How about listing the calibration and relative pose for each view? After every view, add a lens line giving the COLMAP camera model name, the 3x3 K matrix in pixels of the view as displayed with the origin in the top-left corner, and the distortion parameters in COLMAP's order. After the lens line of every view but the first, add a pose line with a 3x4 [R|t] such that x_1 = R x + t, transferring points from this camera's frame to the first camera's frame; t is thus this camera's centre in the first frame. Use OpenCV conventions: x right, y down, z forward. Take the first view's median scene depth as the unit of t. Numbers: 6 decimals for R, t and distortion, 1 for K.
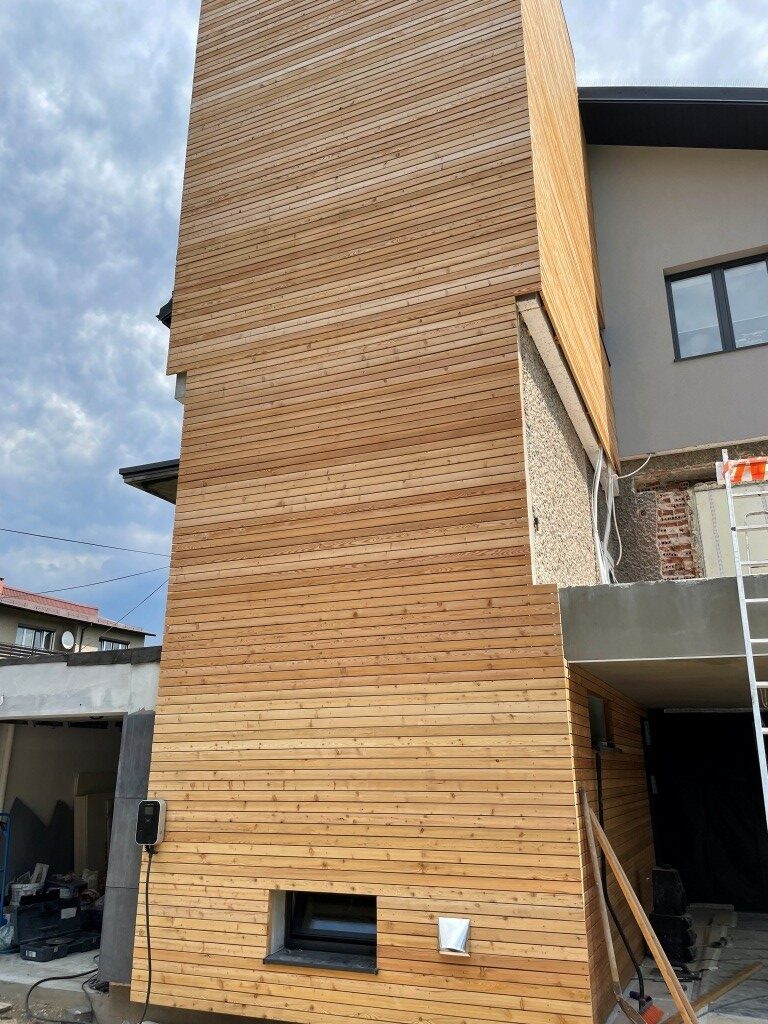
lens RADIAL K [[775.2, 0, 383.4], [0, 775.2, 499.2], [0, 0, 1]] dist [0.092467, -0.125199]
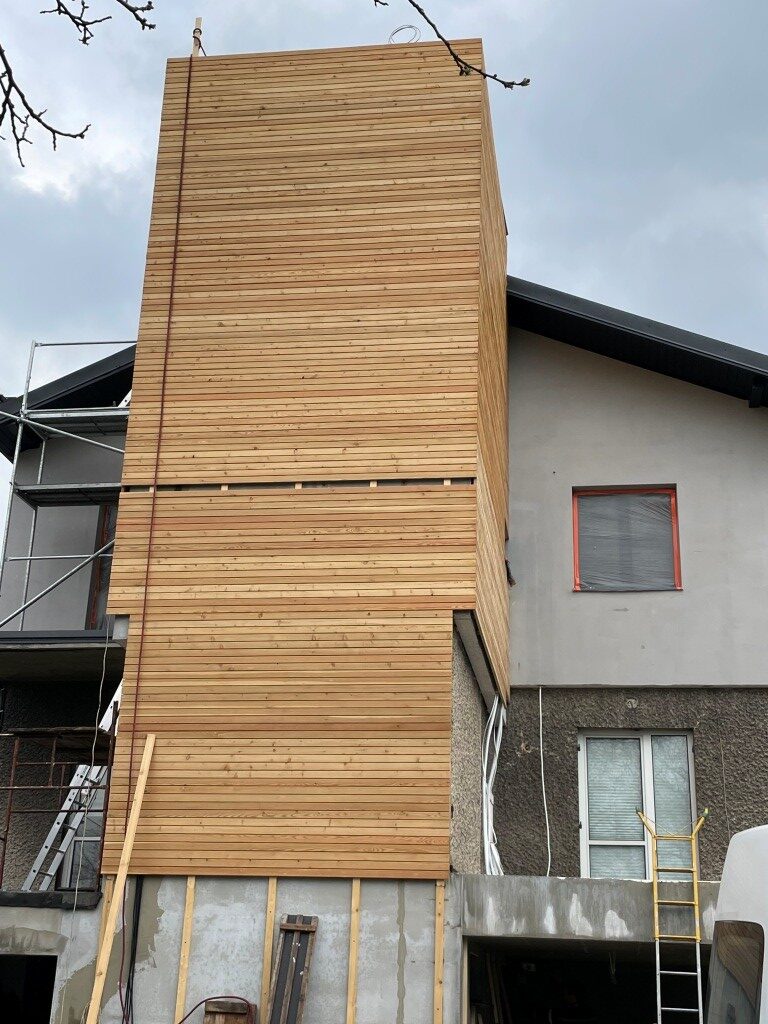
lens RADIAL K [[1309.2, 0, 397.6], [0, 1309.2, 491.9], [0, 0, 1]] dist [0.063322, 0.000000]
pose [[0.965784, 0.122497, 0.228596, -0.392071], [-0.113626, 0.992181, -0.051625, -0.330970], [-0.233133, 0.023884, 0.972152, -0.919842]]
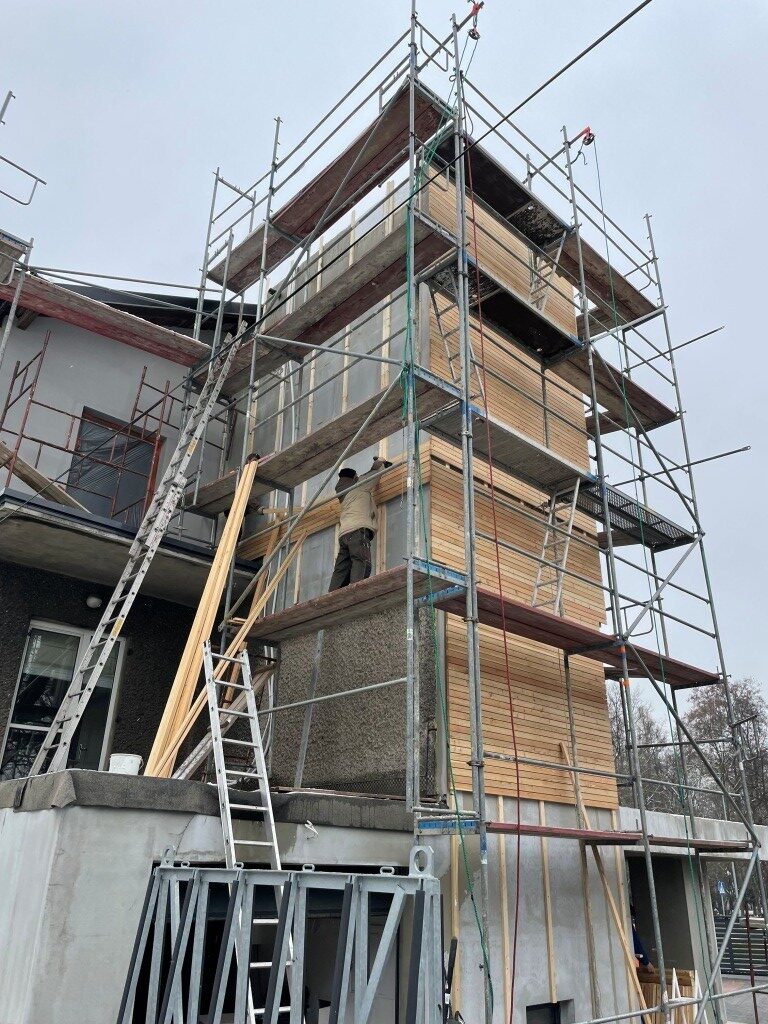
lens RADIAL K [[775.2, 0, 398.5], [0, 775.2, 497.3], [0, 0, 1]] dist [0.092467, -0.125199]
pose [[0.386031, 0.406494, 0.828096, -1.594919], [-0.310851, 0.902498, -0.298108, 0.151637], [-0.868534, -0.142335, 0.474752, 0.606935]]
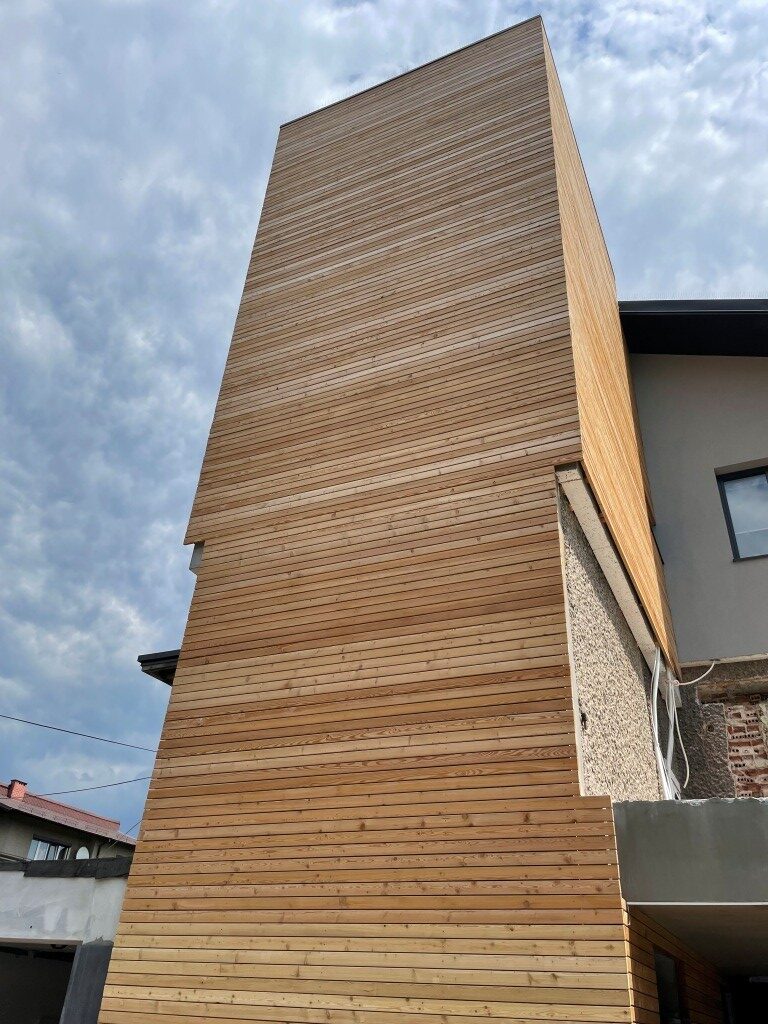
lens RADIAL K [[775.2, 0, 393.8], [0, 775.2, 507.1], [0, 0, 1]] dist [0.092467, -0.125199]
pose [[0.998043, 0.030331, -0.054684, 0.030559], [-0.043445, 0.965296, -0.257518, 0.034752], [0.044975, 0.259390, 0.964725, 0.114277]]
